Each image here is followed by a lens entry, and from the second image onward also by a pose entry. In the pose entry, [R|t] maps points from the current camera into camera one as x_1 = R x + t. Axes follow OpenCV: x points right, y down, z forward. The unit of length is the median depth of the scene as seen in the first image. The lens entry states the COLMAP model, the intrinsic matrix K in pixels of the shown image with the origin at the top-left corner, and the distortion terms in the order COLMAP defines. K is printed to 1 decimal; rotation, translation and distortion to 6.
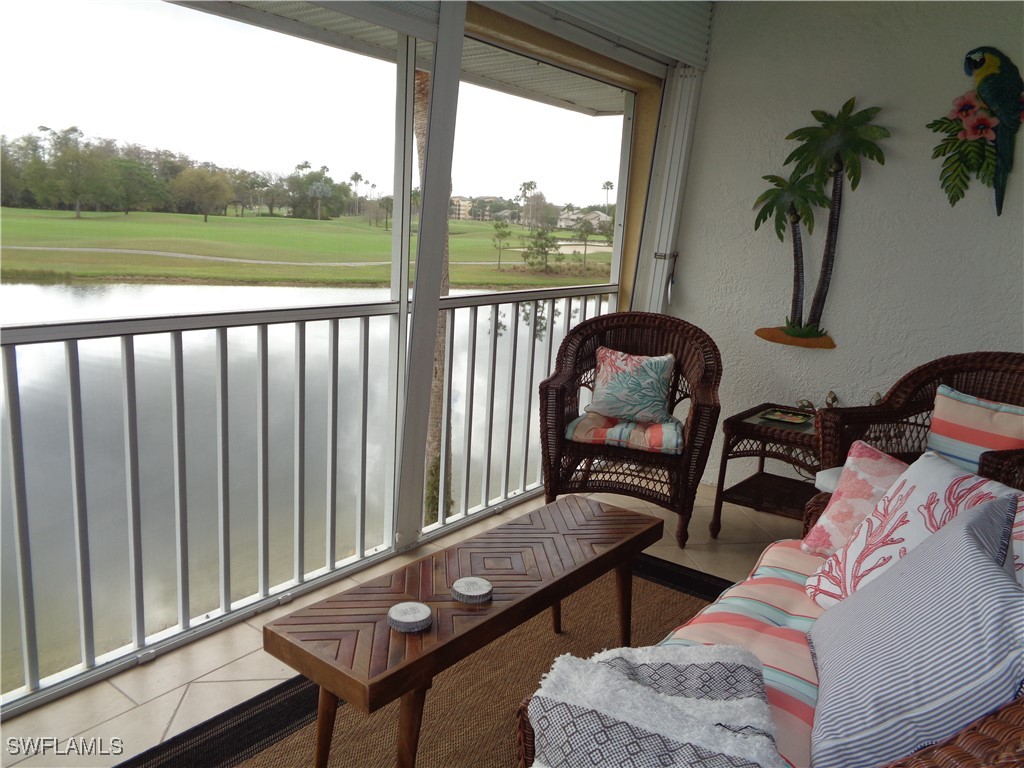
lens RADIAL K [[776.3, 0, 512.0], [0, 776.3, 384.0], [0, 0, 1]] dist [0.011491, 0.004280]
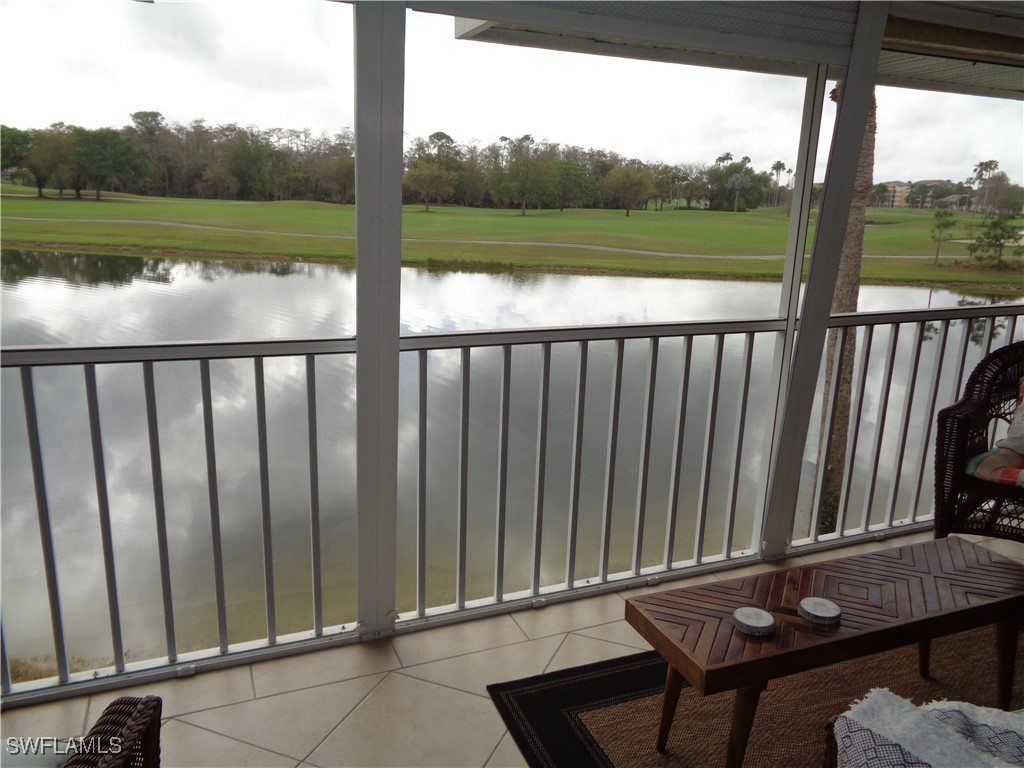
lens RADIAL K [[772.8, 0, 514.7], [0, 772.8, 386.4], [0, 0, 1]] dist [0.014373, -0.001670]
pose [[0.872912, 0.089484, -0.479602, 0.033717], [-0.082849, 0.995946, 0.035031, -0.019433], [0.480792, 0.009156, 0.876787, -0.058672]]
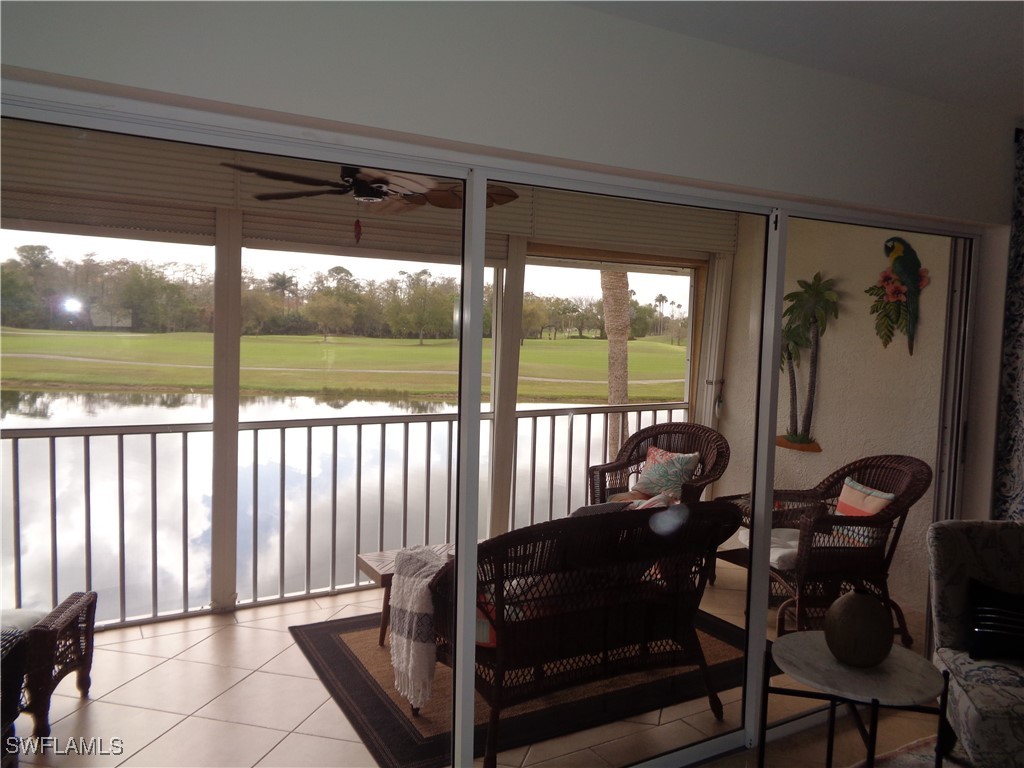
lens RADIAL K [[772.8, 0, 514.7], [0, 772.8, 386.4], [0, 0, 1]] dist [0.014373, -0.001670]
pose [[0.927749, -0.003180, -0.373191, 0.422761], [-0.051395, 0.989348, -0.136197, 0.050577], [0.369649, 0.145537, 0.917703, -0.425133]]
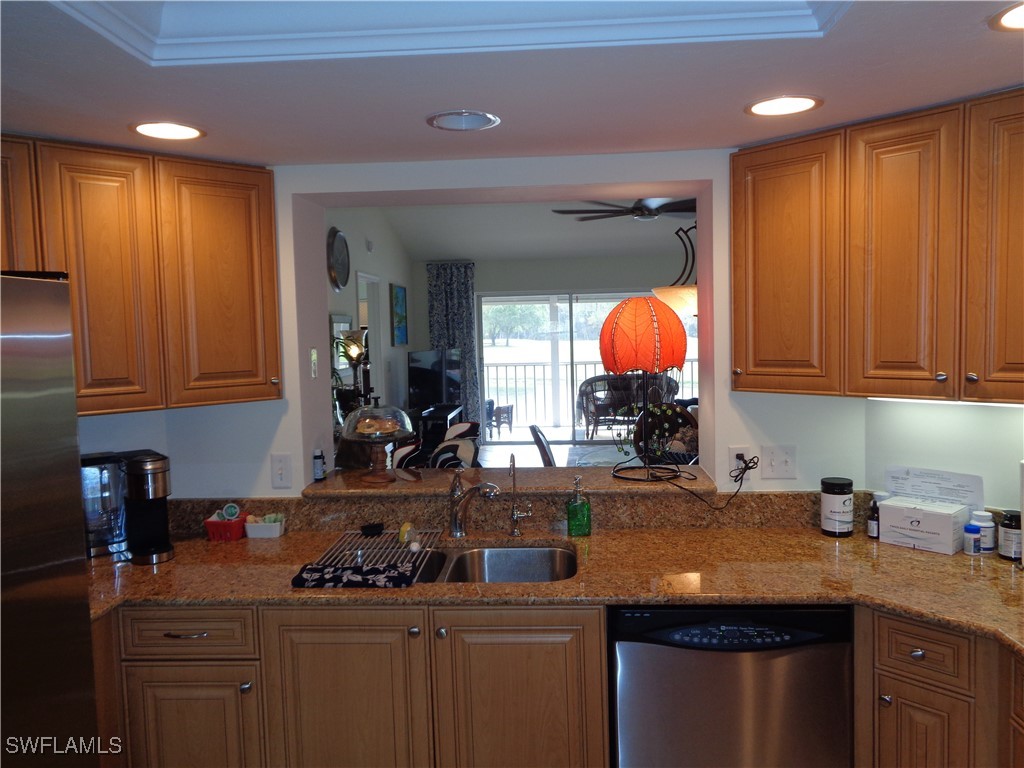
lens RADIAL K [[766.5, 0, 512.0], [0, 766.5, 384.0], [0, 0, 1]] dist [0.001193, 0.006547]
pose [[0.552176, -0.012254, -0.833638, 2.273181], [-0.113407, 0.989494, -0.089663, 0.380040], [0.825979, 0.144050, 0.544985, -1.488997]]
